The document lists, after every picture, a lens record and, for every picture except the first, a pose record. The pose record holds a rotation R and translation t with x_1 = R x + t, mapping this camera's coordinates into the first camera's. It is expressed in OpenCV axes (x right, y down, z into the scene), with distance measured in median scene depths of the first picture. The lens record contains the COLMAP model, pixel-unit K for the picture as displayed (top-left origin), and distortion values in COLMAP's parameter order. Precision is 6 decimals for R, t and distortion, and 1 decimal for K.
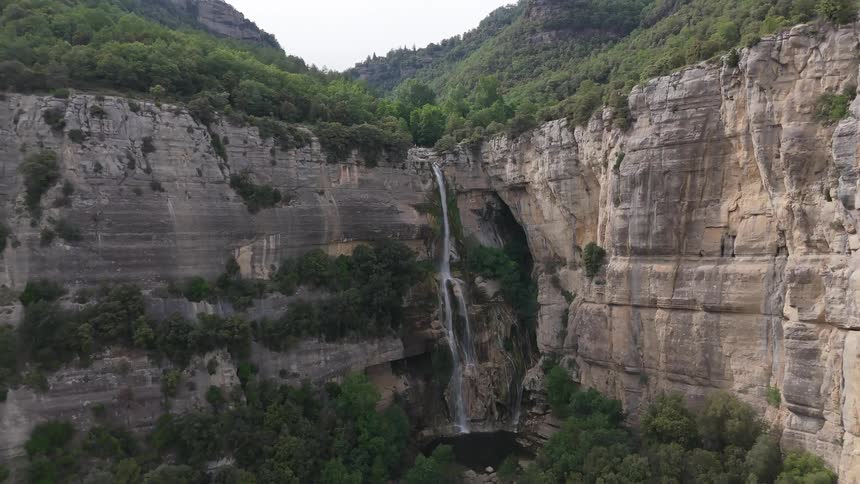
lens RADIAL K [[624.4, 0, 426.5], [0, 624.4, 244.5], [0, 0, 1]] dist [0.054744, -0.062711]
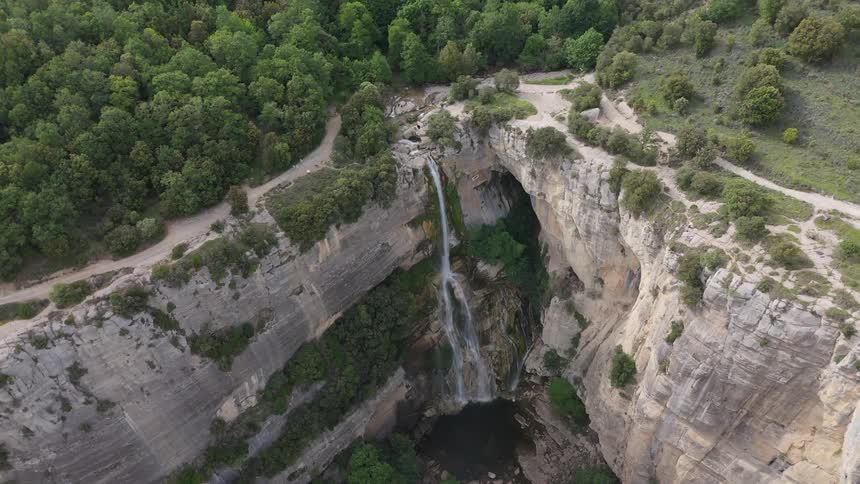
lens RADIAL K [[631.0, 0, 425.2], [0, 631.0, 245.0], [0, 0, 1]] dist [0.067545, -0.059153]
pose [[0.998026, -0.053041, 0.033617, -0.031161], [0.022373, 0.800536, 0.598867, -0.642655], [-0.058676, -0.596933, 0.800143, 0.383781]]
